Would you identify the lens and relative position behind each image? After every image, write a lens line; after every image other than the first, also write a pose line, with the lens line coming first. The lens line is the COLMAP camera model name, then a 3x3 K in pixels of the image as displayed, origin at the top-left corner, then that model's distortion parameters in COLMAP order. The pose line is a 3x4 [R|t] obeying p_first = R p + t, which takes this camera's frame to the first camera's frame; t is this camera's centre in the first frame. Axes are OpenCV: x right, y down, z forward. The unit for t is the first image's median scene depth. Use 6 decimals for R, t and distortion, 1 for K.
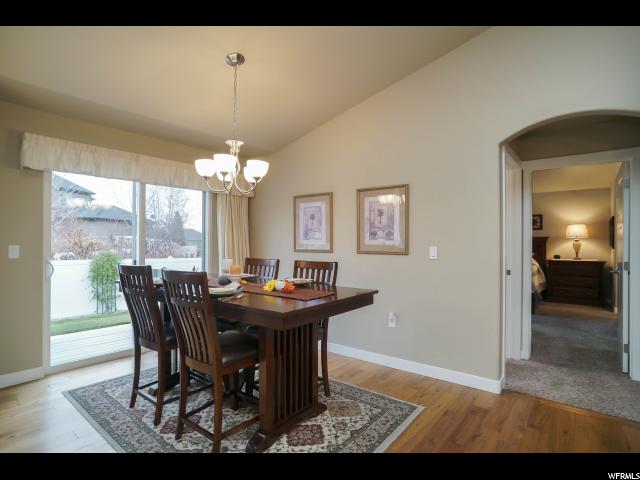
lens RADIAL K [[335.0, 0, 320.5], [0, 335.0, 241.1], [0, 0, 1]] dist [-0.016810, 0.001076]
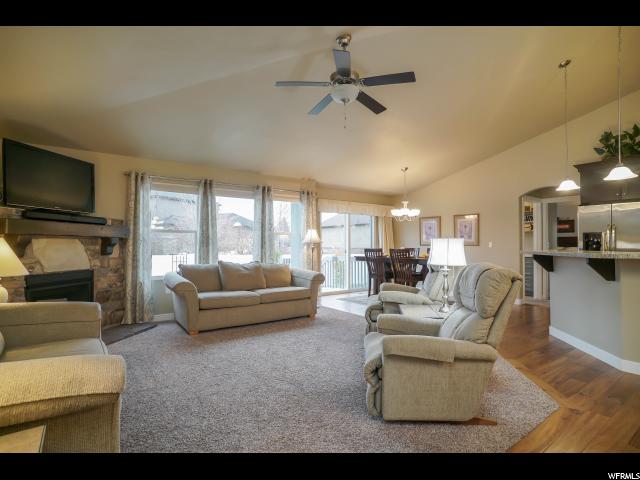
lens RADIAL K [[335.0, 0, 321.2], [0, 335.0, 240.1], [0, 0, 1]] dist [-0.016810, 0.001076]
pose [[0.976535, -0.012470, -0.214998, -0.260511], [0.012008, 0.999922, -0.003457, 0.000118], [0.215025, 0.000794, 0.976608, -1.269167]]
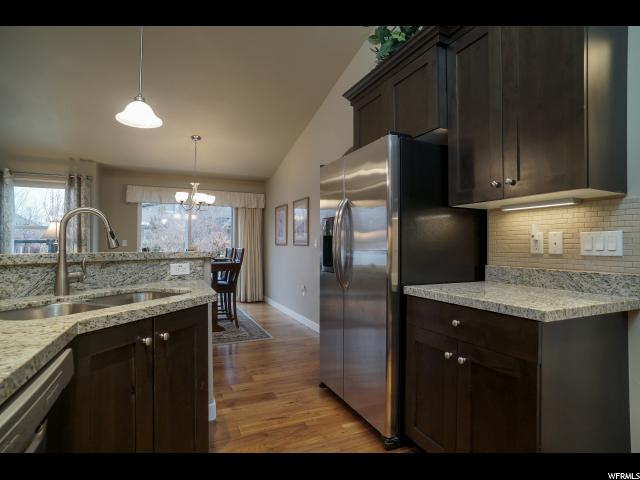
lens RADIAL K [[335.0, 0, 321.2], [0, 335.0, 245.6], [0, 0, 1]] dist [-0.016810, 0.001076]
pose [[0.895589, -0.004570, -0.444858, 0.903031], [0.008763, 0.999934, 0.007370, 0.029714], [0.444795, -0.010498, 0.895571, -0.253029]]
